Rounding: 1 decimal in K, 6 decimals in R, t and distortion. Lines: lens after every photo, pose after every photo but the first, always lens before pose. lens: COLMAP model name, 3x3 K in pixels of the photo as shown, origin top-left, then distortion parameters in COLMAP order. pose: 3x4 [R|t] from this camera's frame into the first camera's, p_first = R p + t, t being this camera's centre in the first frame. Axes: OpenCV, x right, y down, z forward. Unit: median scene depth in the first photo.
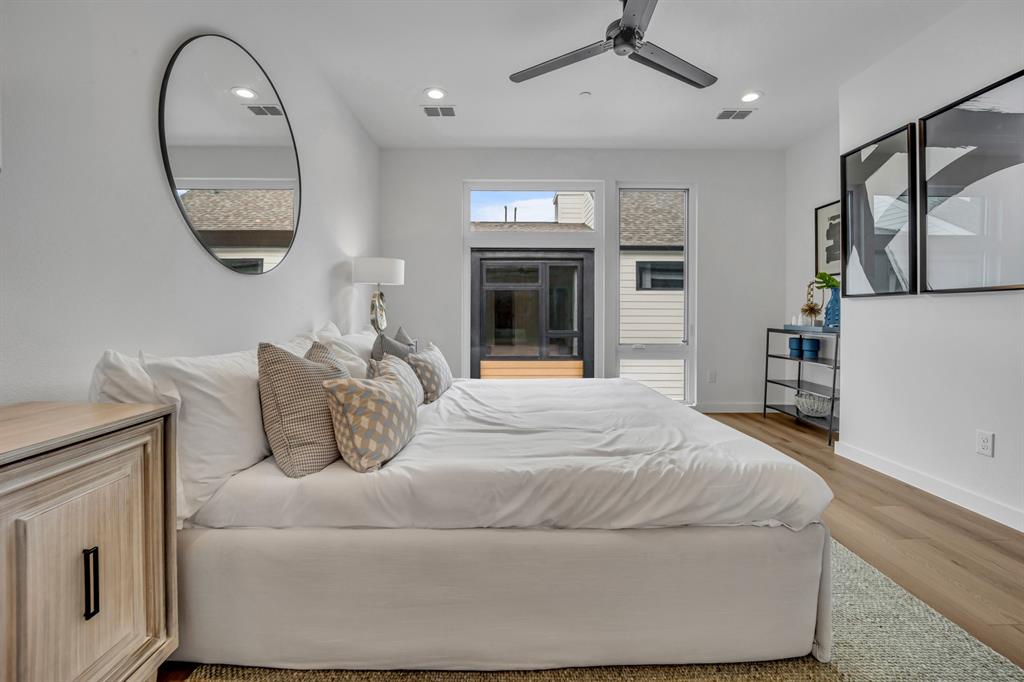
lens RADIAL K [[428.7, 0, 485.0], [0, 428.7, 318.6], [0, 0, 1]] dist [-0.019642, -0.000153]
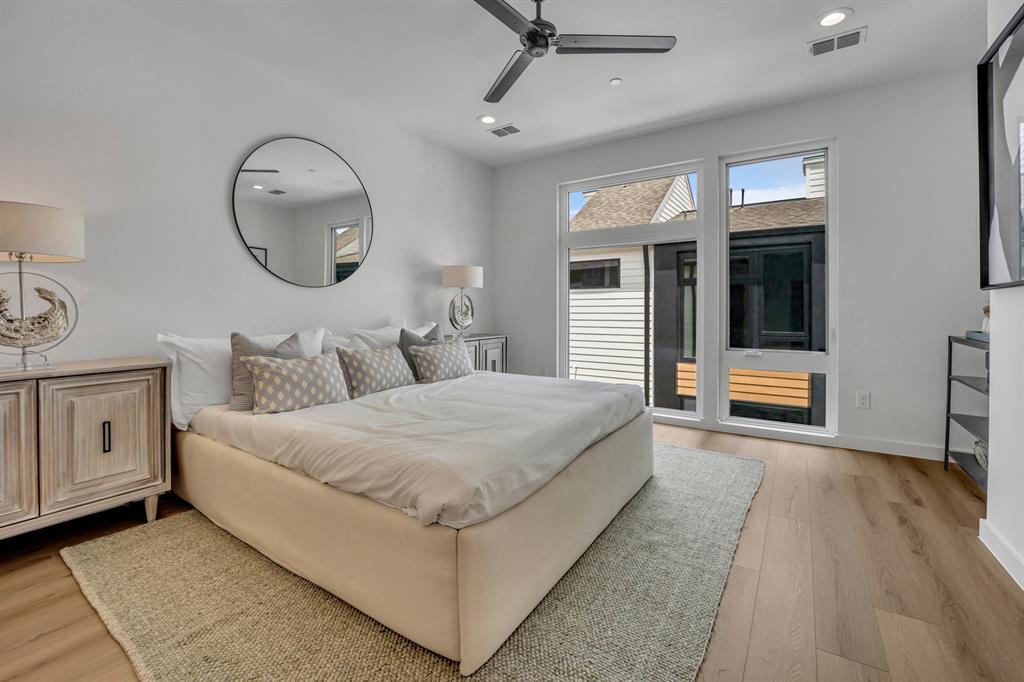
lens RADIAL K [[426.1, 0, 504.7], [0, 426.1, 314.6], [0, 0, 1]] dist [-0.019286, -0.000488]
pose [[0.831333, 0.005814, -0.555744, 1.437403], [-0.006045, 0.999981, 0.001418, -0.023526], [0.555741, 0.002180, 0.831353, 0.230151]]
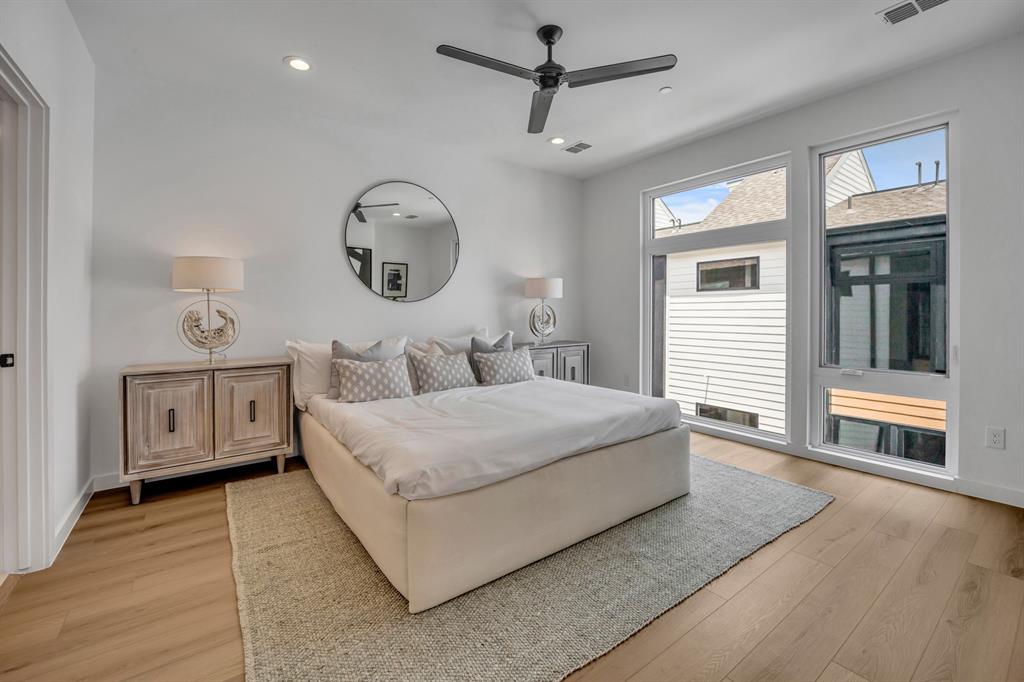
lens RADIAL K [[426.1, 0, 504.7], [0, 426.1, 314.6], [0, 0, 1]] dist [-0.019286, -0.000488]
pose [[0.584541, 0.003500, -0.811357, 2.021419], [-0.004025, 0.999991, 0.001414, -0.093066], [0.811354, 0.002439, 0.584550, 0.467584]]
